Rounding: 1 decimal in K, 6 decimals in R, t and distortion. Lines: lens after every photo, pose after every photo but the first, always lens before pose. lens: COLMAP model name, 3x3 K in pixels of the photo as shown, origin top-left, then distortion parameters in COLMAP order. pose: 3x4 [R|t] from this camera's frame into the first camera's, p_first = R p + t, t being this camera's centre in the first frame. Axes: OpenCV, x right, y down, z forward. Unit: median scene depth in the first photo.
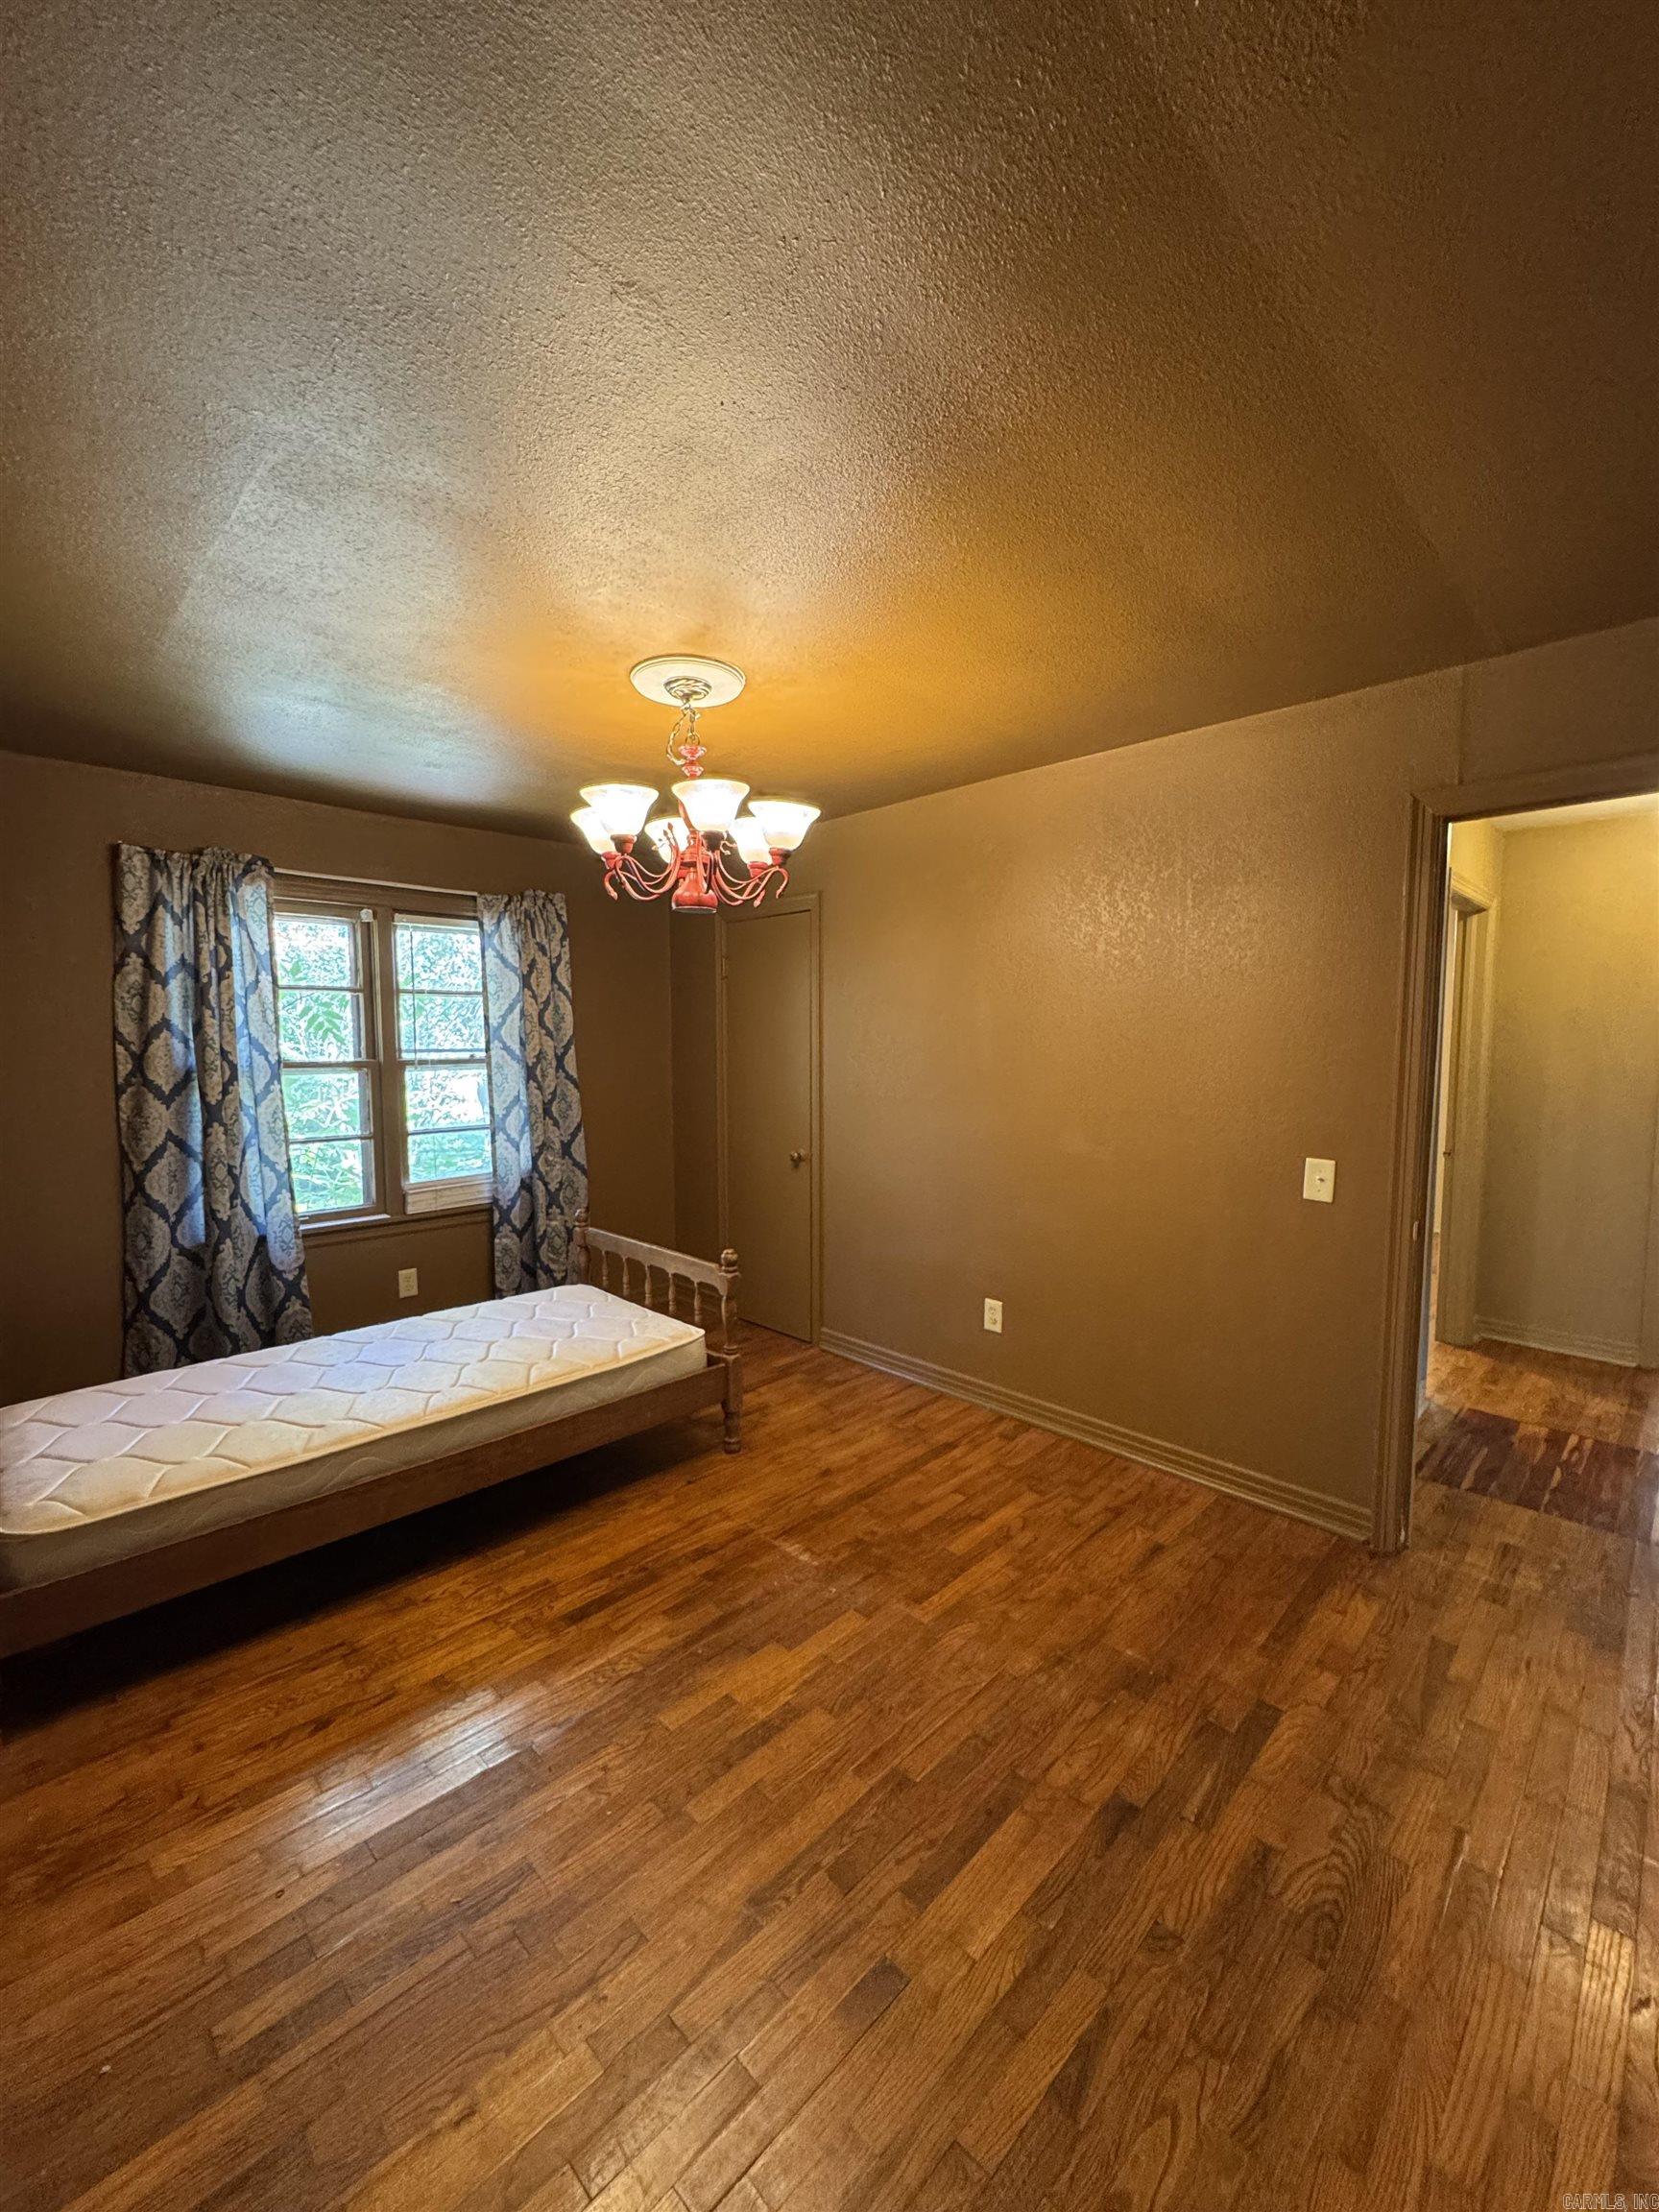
lens RADIAL K [[882.3, 0, 829.5], [0, 882.3, 1106.0], [0, 0, 1]] dist [-0.000491, -0.000011]
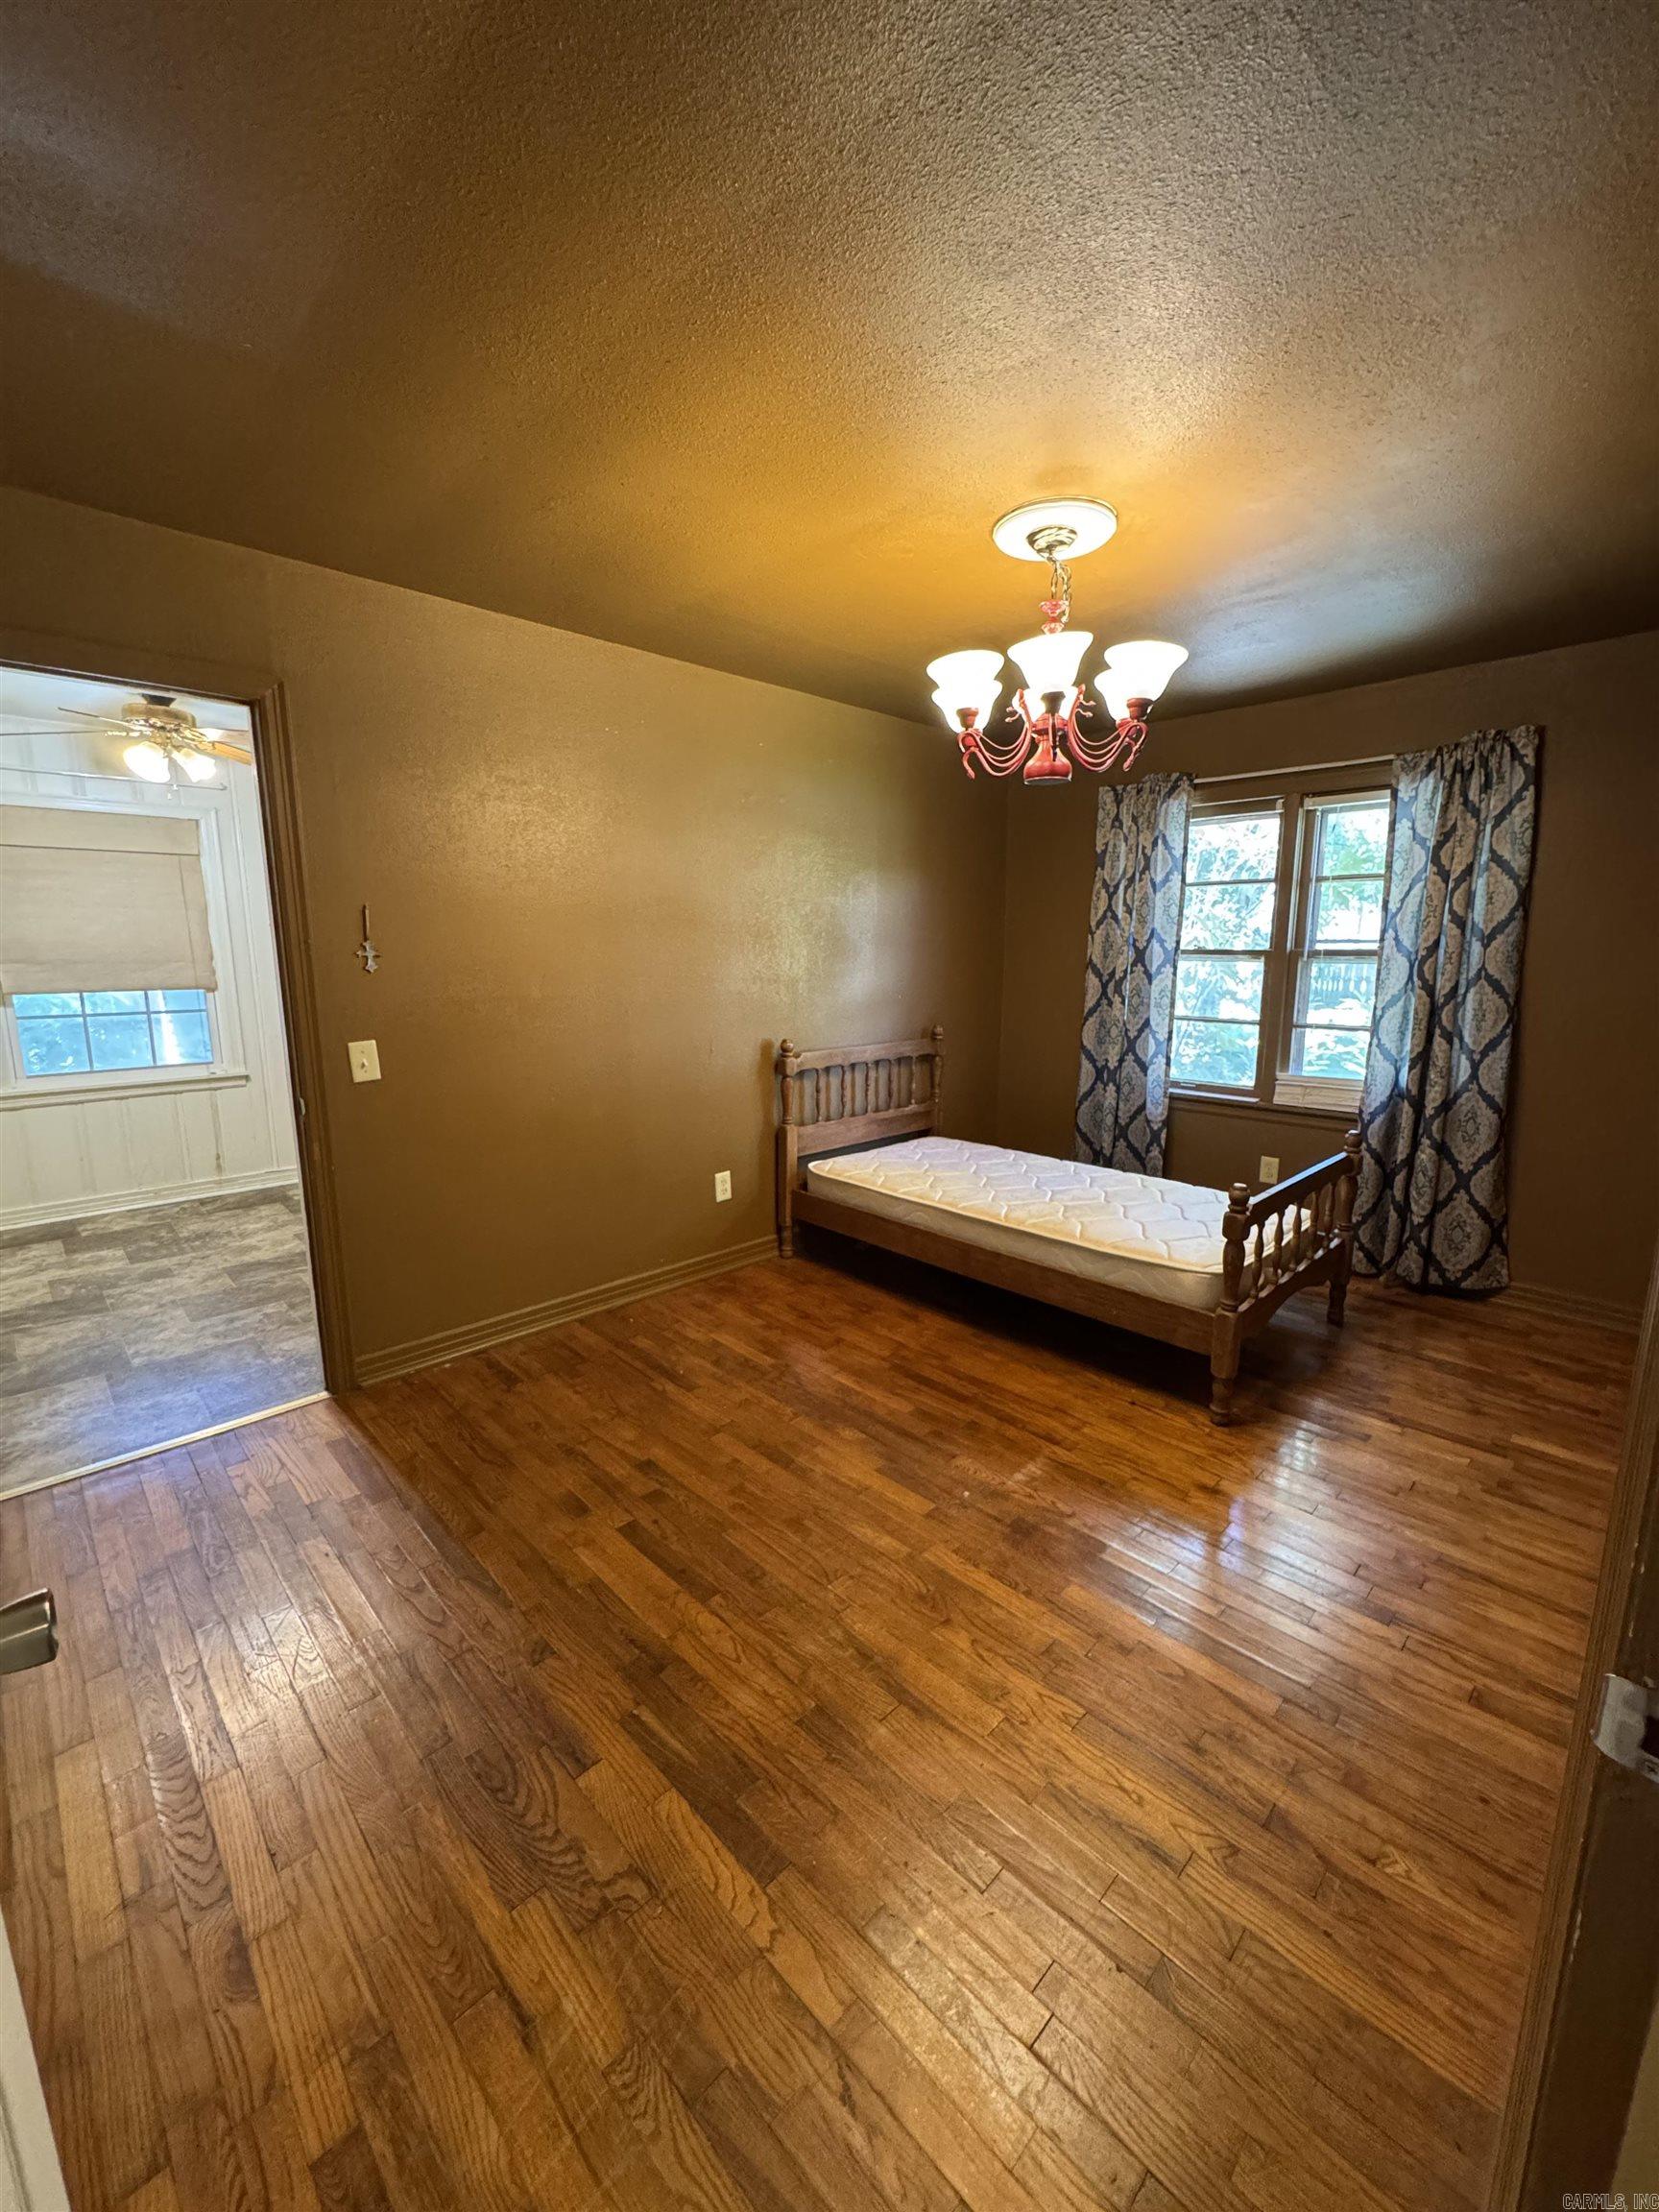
lens RADIAL K [[884.4, 0, 832.7], [0, 884.4, 1103.3], [0, 0, 1]] dist [-0.004017, 0.000733]
pose [[-0.009372, 0.176875, -0.984189, 0.596678], [-0.079158, 0.981012, 0.177058, -0.020307], [0.996818, 0.079566, 0.004807, 0.552979]]
